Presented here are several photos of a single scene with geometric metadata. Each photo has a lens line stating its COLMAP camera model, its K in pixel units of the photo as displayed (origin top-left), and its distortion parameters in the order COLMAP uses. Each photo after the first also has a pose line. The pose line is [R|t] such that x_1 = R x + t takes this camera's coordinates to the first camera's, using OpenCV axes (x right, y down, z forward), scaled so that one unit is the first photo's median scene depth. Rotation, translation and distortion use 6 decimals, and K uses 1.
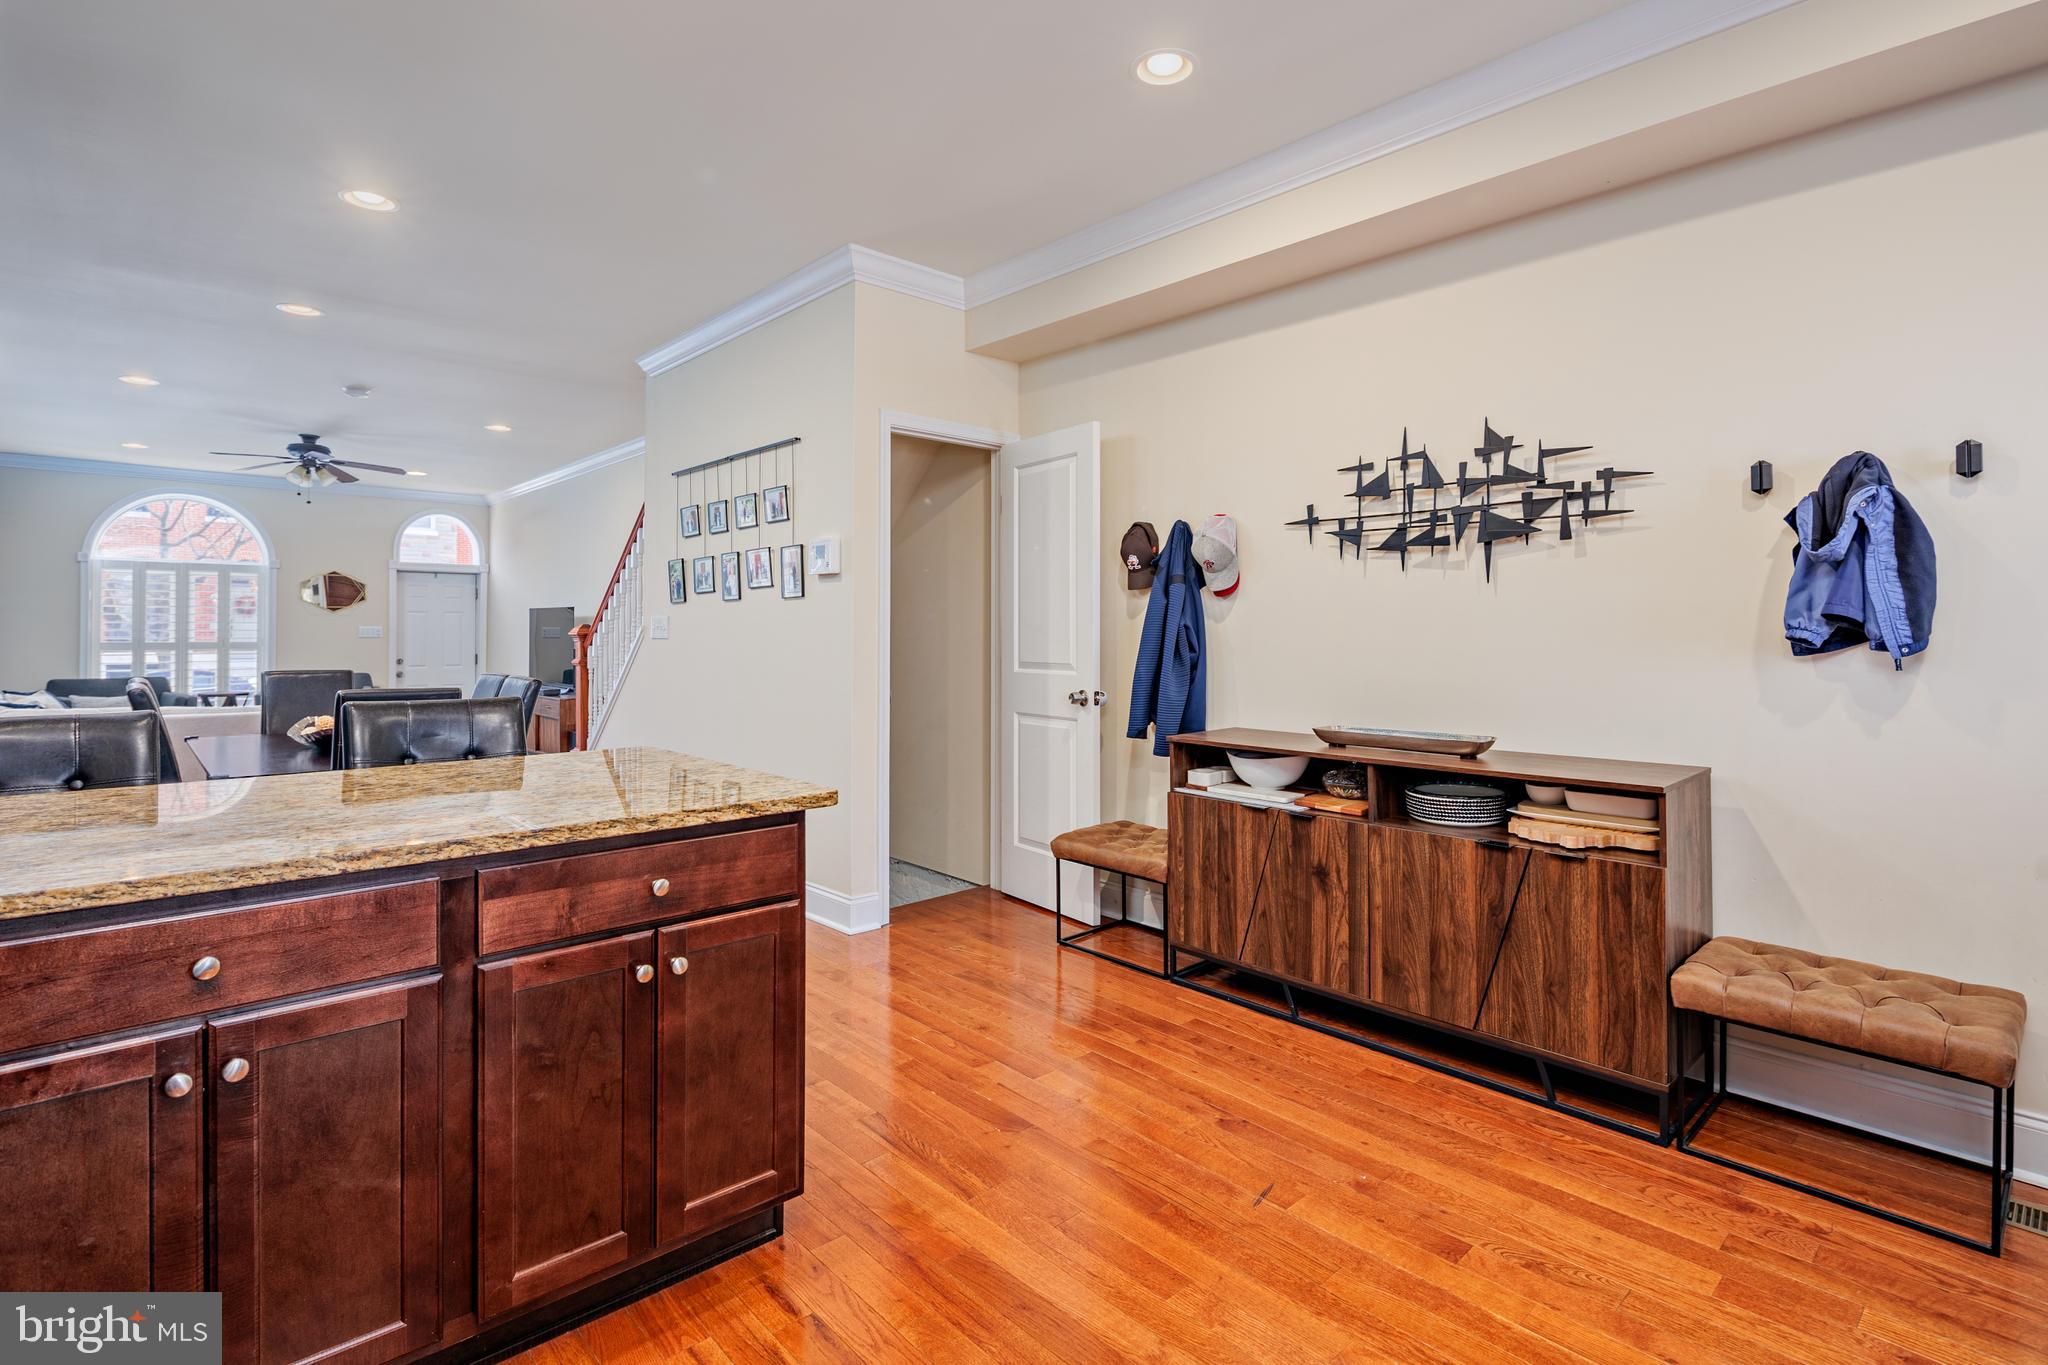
lens RADIAL K [[994.9, 0, 1012.9], [0, 994.9, 625.4], [0, 0, 1]] dist [0.006611, -0.005793]
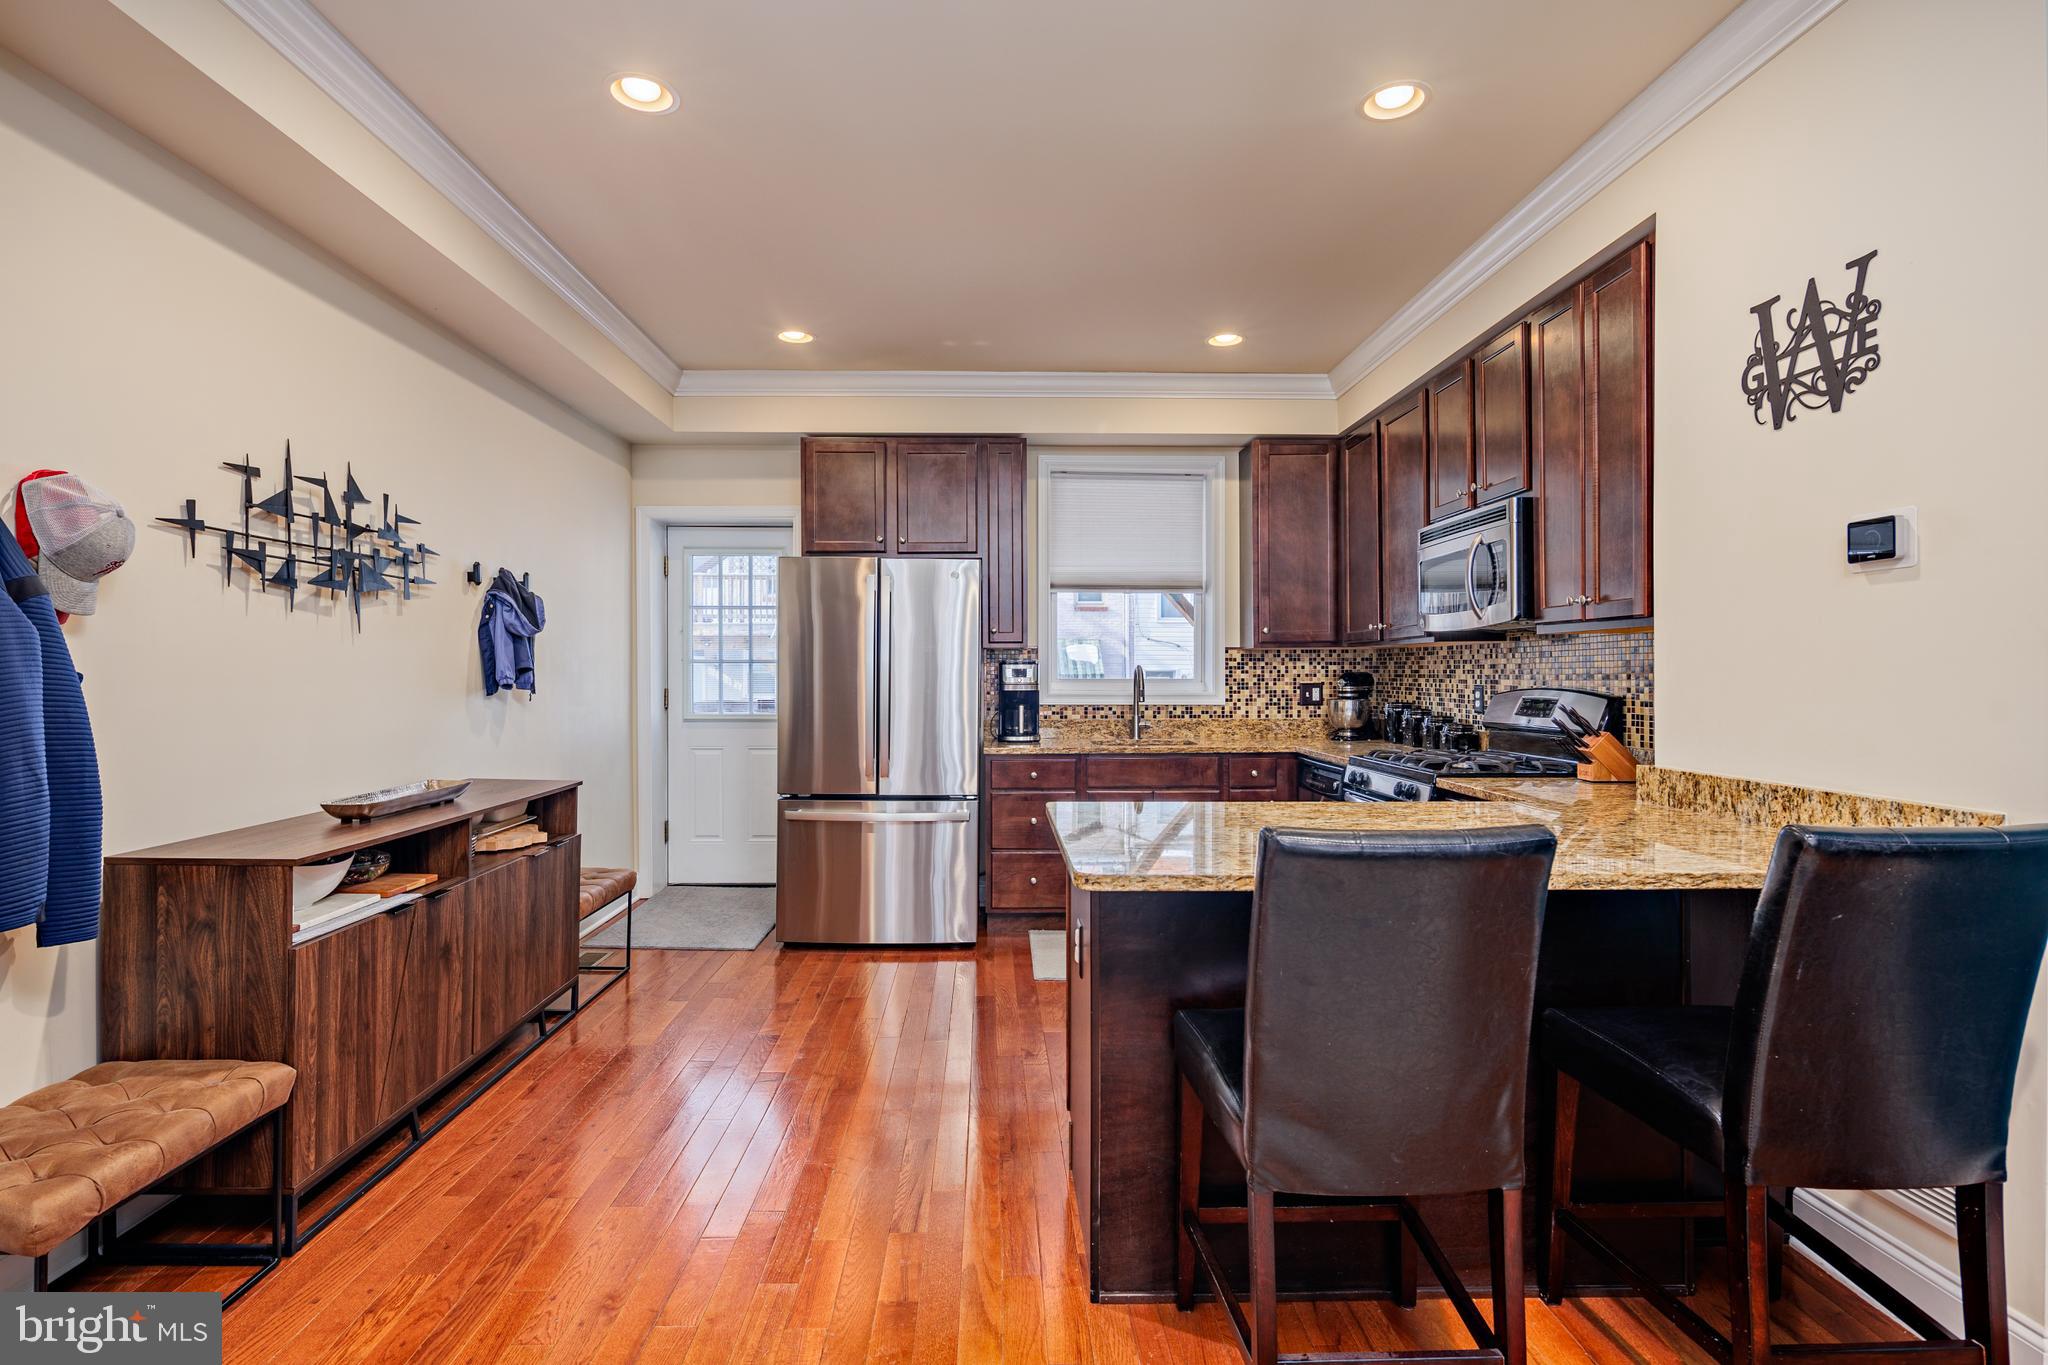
lens RADIAL K [[994.9, 0, 1013.0], [0, 994.9, 668.5], [0, 0, 1]] dist [0.006611, -0.005793]
pose [[-0.757583, -0.002108, 0.652735, -0.645694], [-0.005084, 0.999984, -0.002671, -0.008149], [-0.652719, -0.005342, -0.757581, 1.301390]]
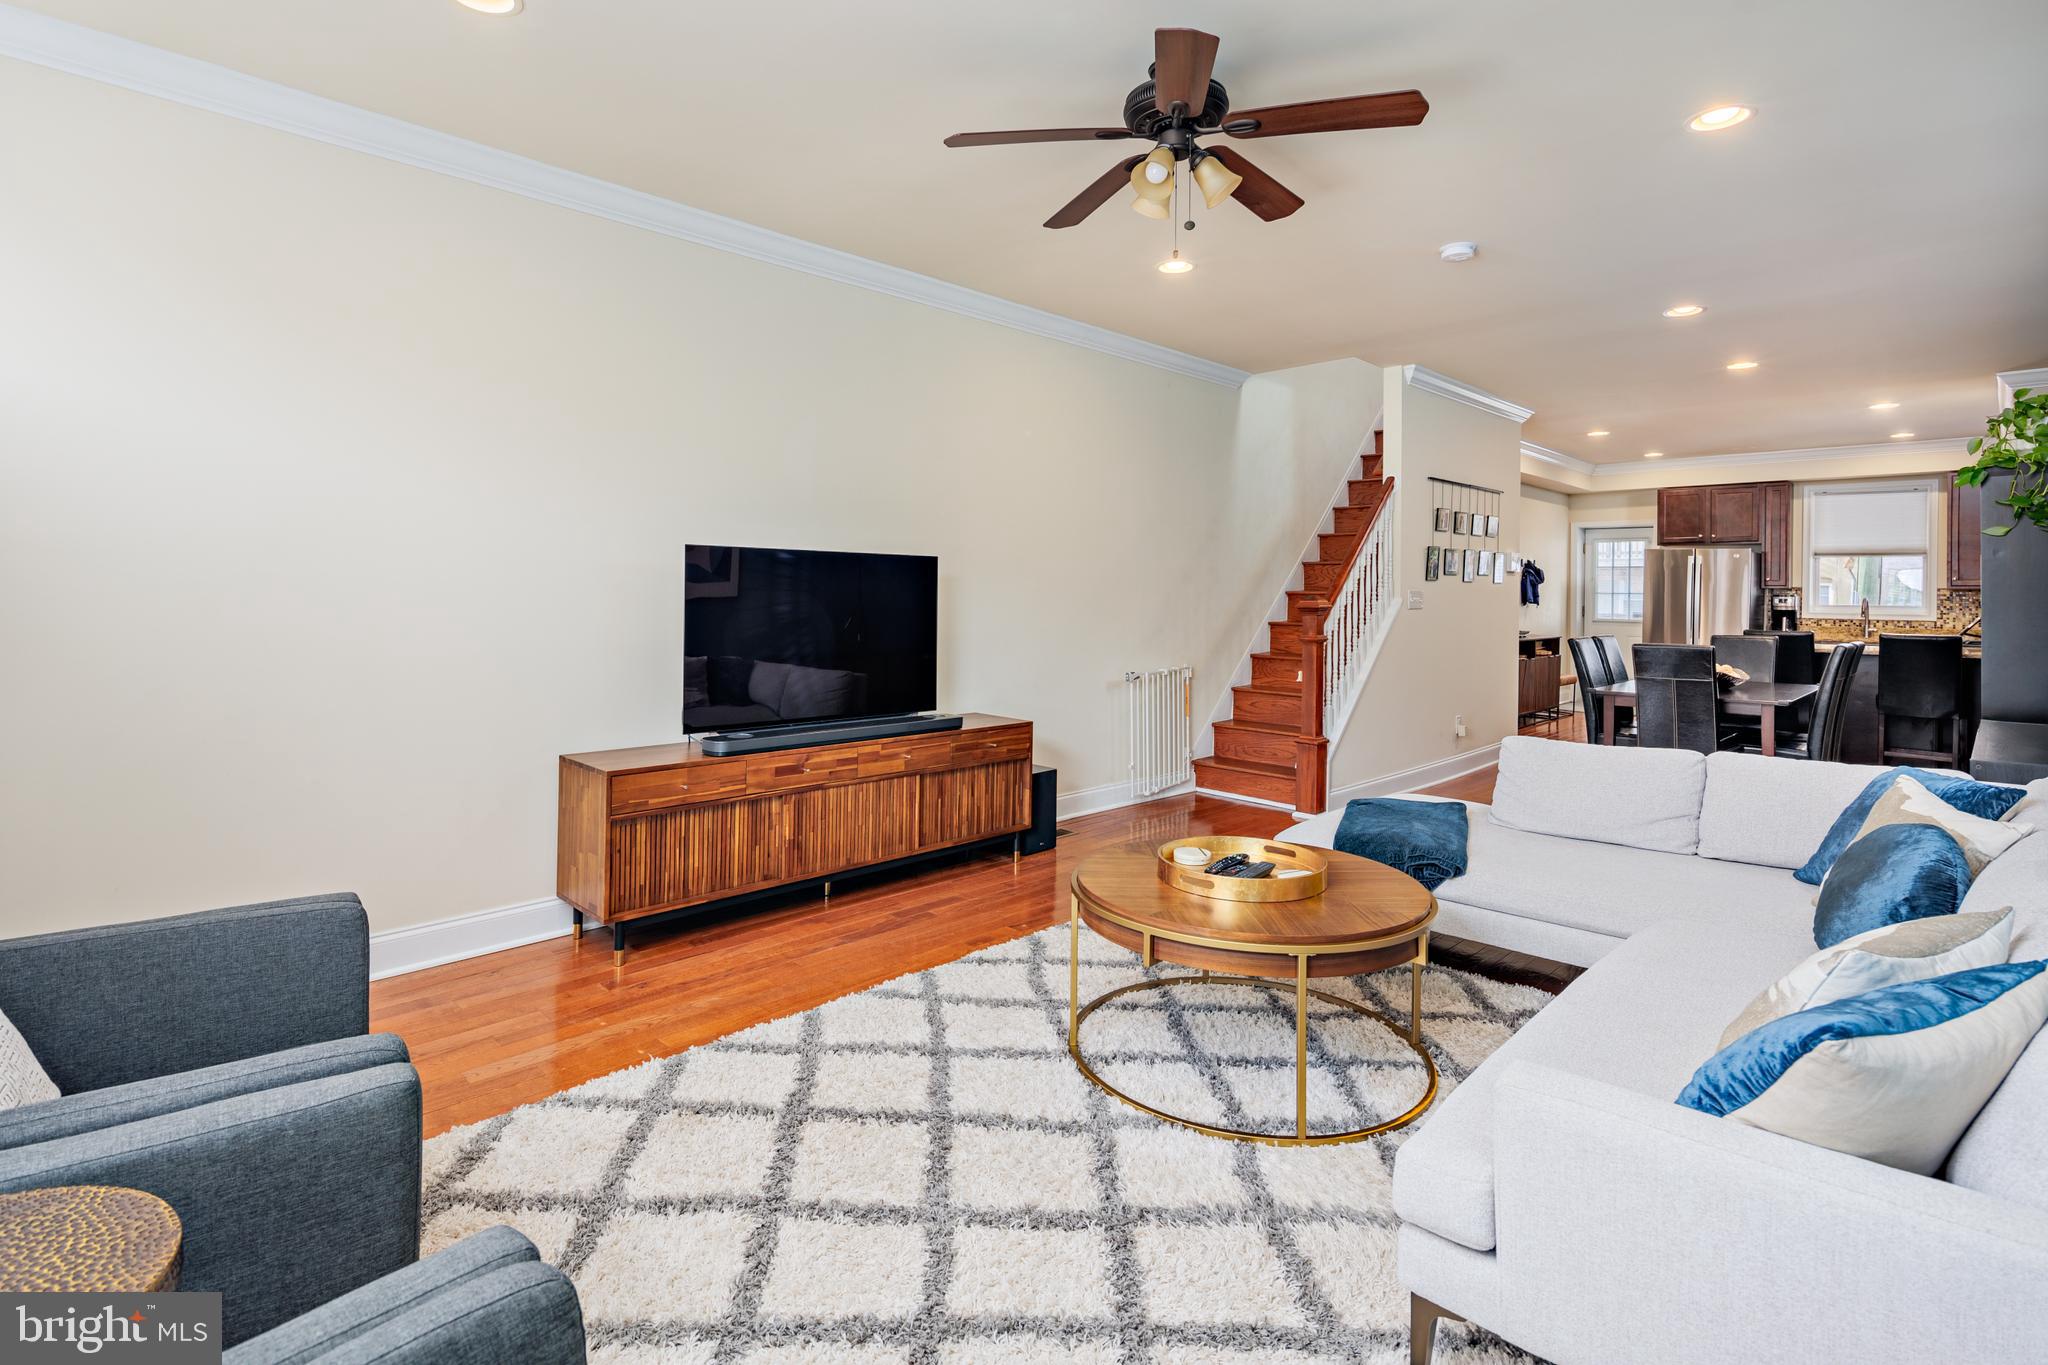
lens RADIAL K [[994.9, 0, 1013.0], [0, 994.9, 592.1], [0, 0, 1]] dist [0.006611, -0.005793]
pose [[-0.055436, -0.002917, 0.998458, -2.695355], [-0.016958, 0.999854, 0.001980, 0.002092], [-0.998318, -0.016822, -0.055477, 2.749270]]
